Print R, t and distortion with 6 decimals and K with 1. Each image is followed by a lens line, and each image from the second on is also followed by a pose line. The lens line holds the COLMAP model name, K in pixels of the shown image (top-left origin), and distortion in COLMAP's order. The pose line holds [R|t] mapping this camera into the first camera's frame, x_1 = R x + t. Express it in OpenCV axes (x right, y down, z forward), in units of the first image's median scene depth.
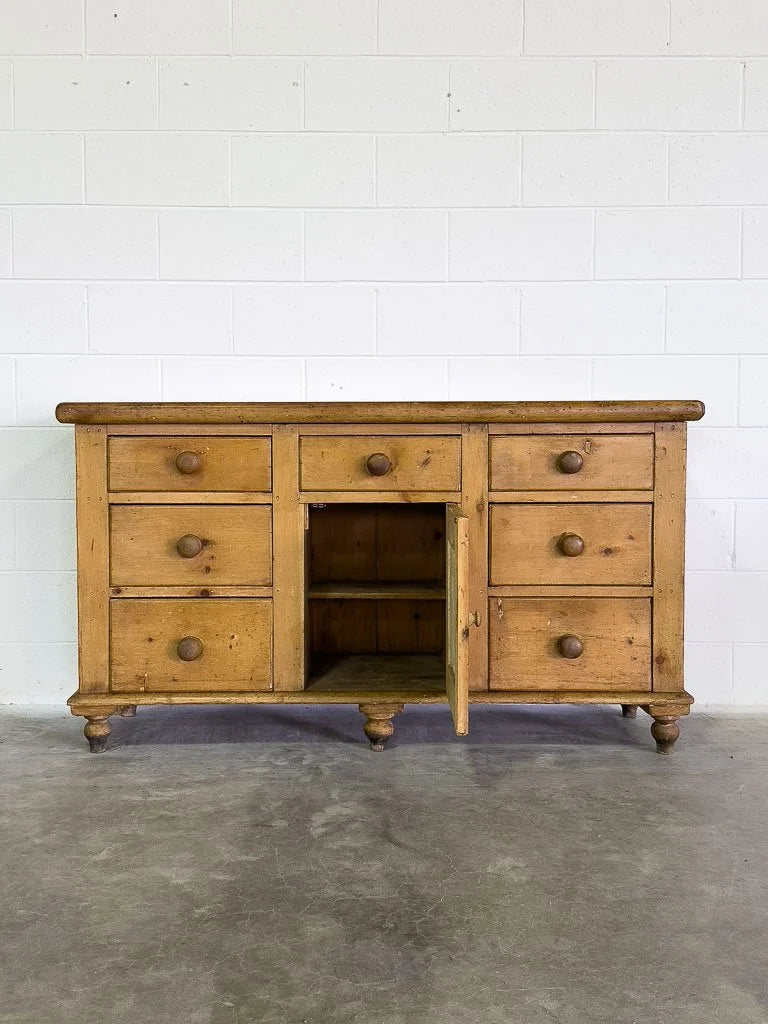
lens RADIAL K [[1037.7, 0, 355.3], [0, 1037.7, 480.2], [0, 0, 1]] dist [0.170325, -0.309978]
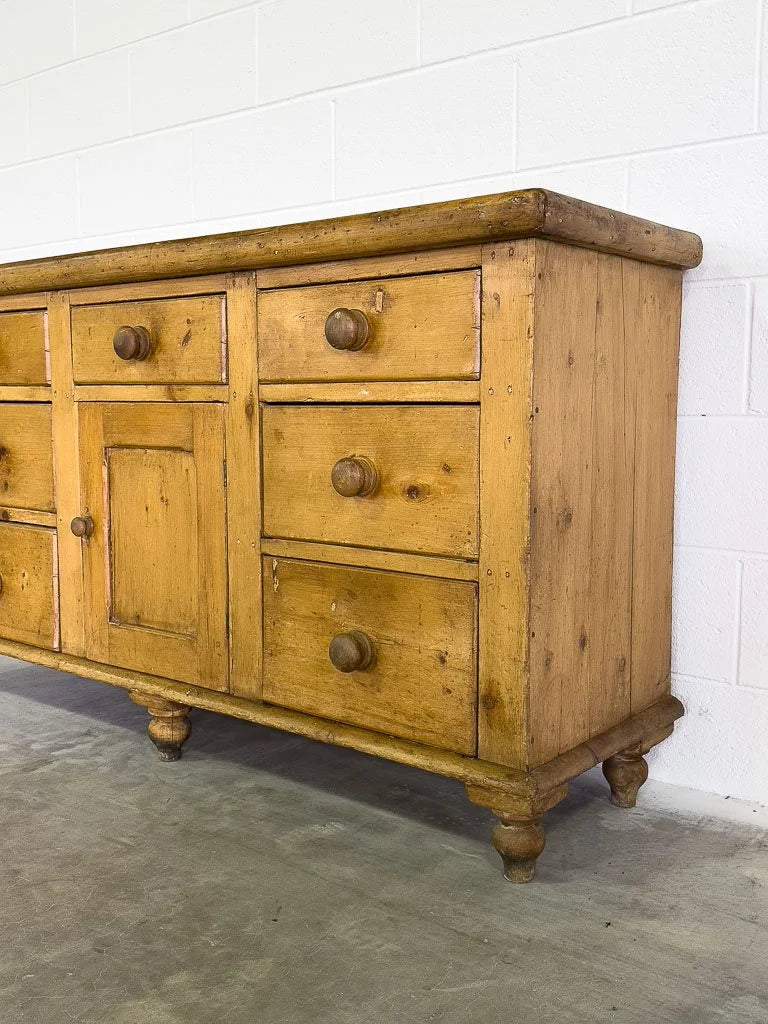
lens RADIAL K [[1024.0, 0, 381.4], [0, 1024.0, 500.6], [0, 0, 1]] dist [0.191742, -0.452733]
pose [[0.780804, 0.063384, -0.621553, 0.566336], [-0.033524, 0.997658, 0.059624, 0.040877], [0.623876, -0.025717, 0.781100, 0.566493]]
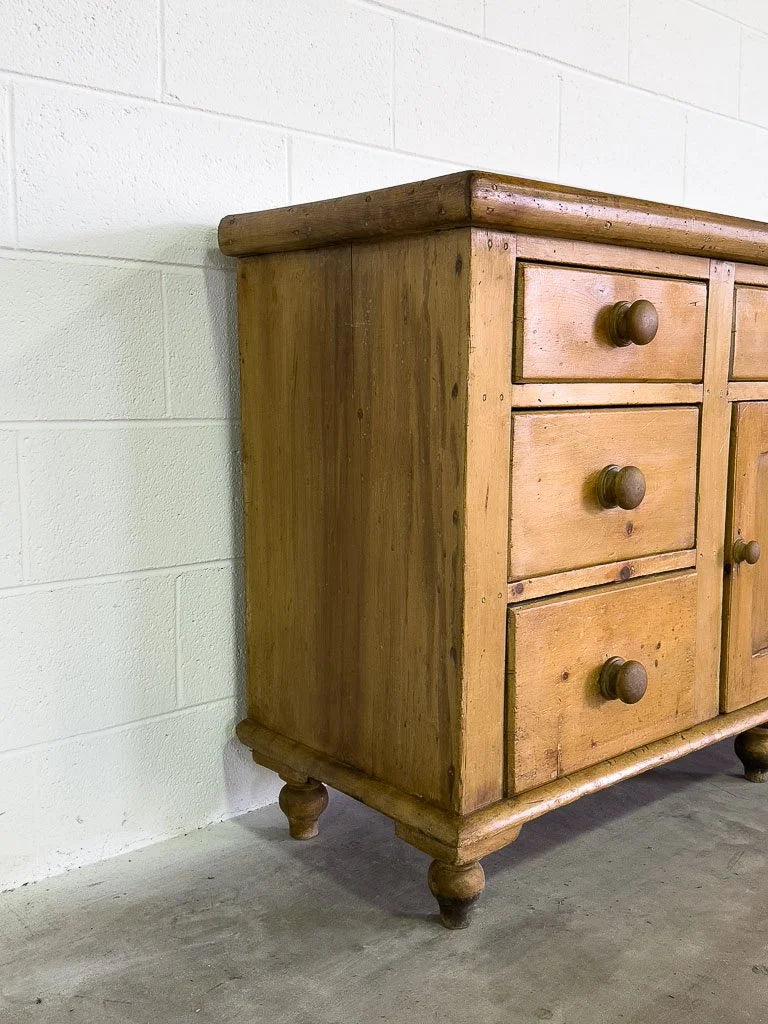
lens RADIAL K [[1024.0, 0, 381.4], [0, 1024.0, 500.6], [0, 0, 1]] dist [0.191742, -0.452733]
pose [[0.748005, -0.074325, 0.659518, -0.588367], [0.034653, 0.996728, 0.073025, 0.028036], [-0.662788, -0.031769, 0.748133, 0.689183]]
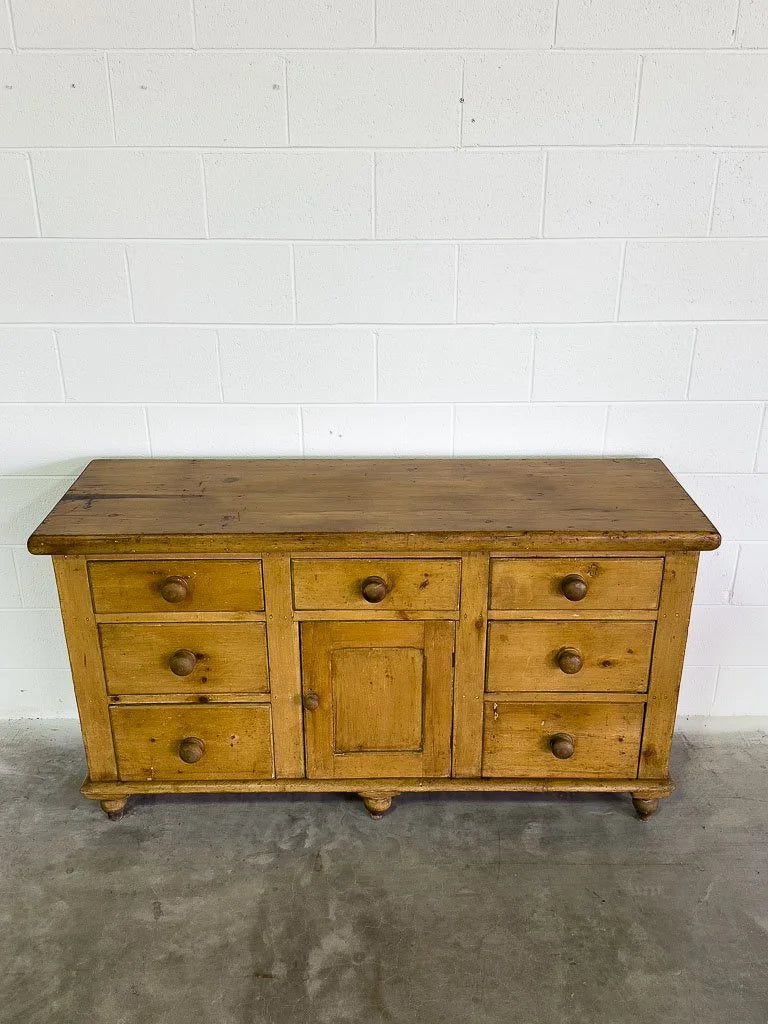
lens RADIAL K [[908.8, 0, 384.0], [0, 908.8, 512.0], [0, 0, 1]] dist [0.193255, -0.438826]
pose [[0.999991, -0.003654, -0.001930, 0.032984], [0.004101, 0.935073, 0.354432, -0.376642], [0.000509, -0.354437, 0.935080, 0.234829]]
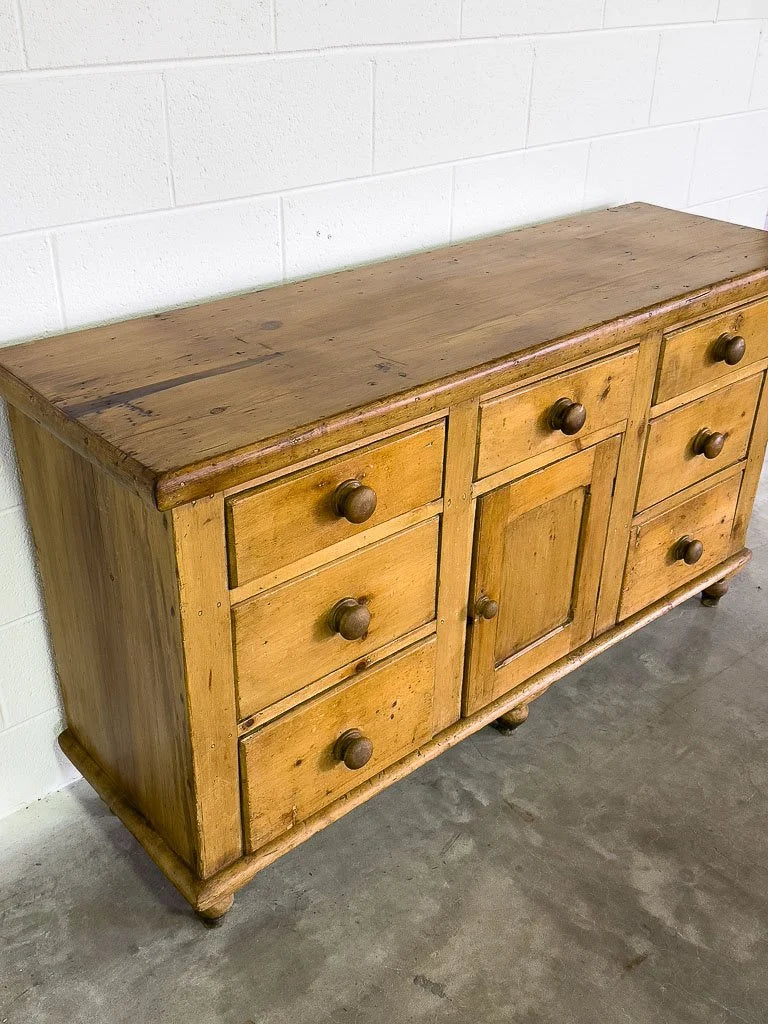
lens RADIAL K [[1023.9, 0, 384.0], [0, 1023.9, 512.0], [0, 0, 1]] dist [0.186030, -0.414427]
pose [[0.748181, -0.315753, 0.583545, -0.474703], [0.017242, 0.888458, 0.458634, -0.267792], [-0.663270, -0.333080, 0.670172, 0.600246]]
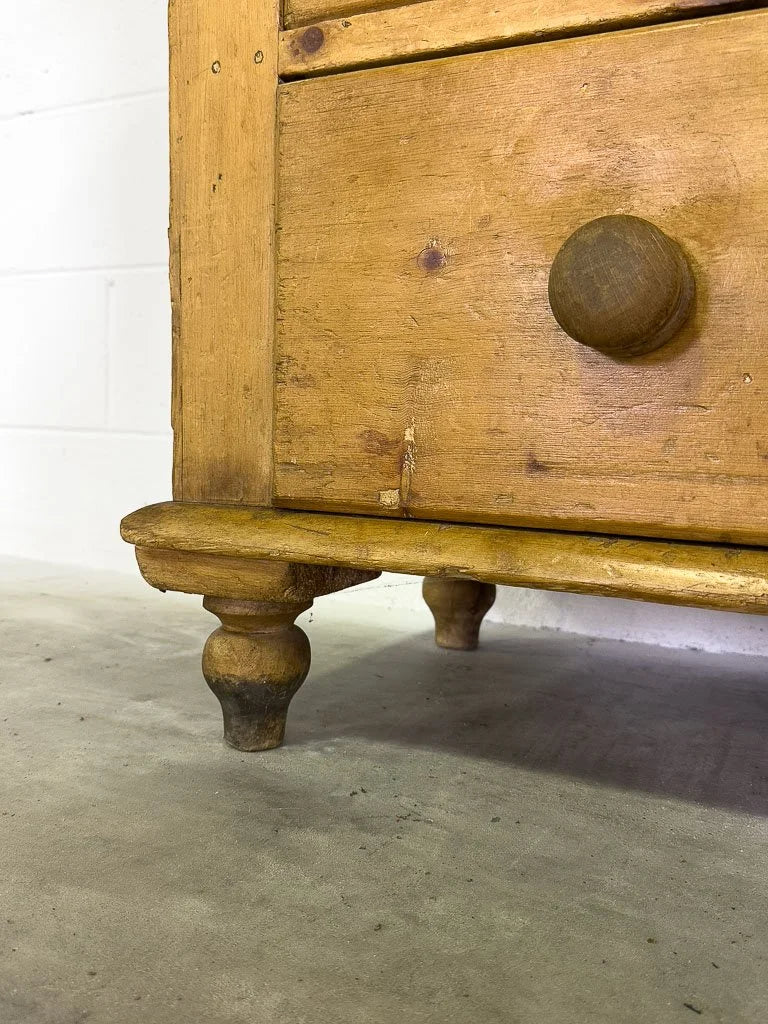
lens RADIAL K [[908.8, 0, 384.0], [0, 908.8, 512.0], [0, 0, 1]] dist [0.193255, -0.438826]
pose [[0.885331, 0.067637, -0.460016, -0.118800], [-0.055549, 0.997663, 0.039781, 0.195432], [0.461632, -0.009666, 0.887019, 0.838859]]
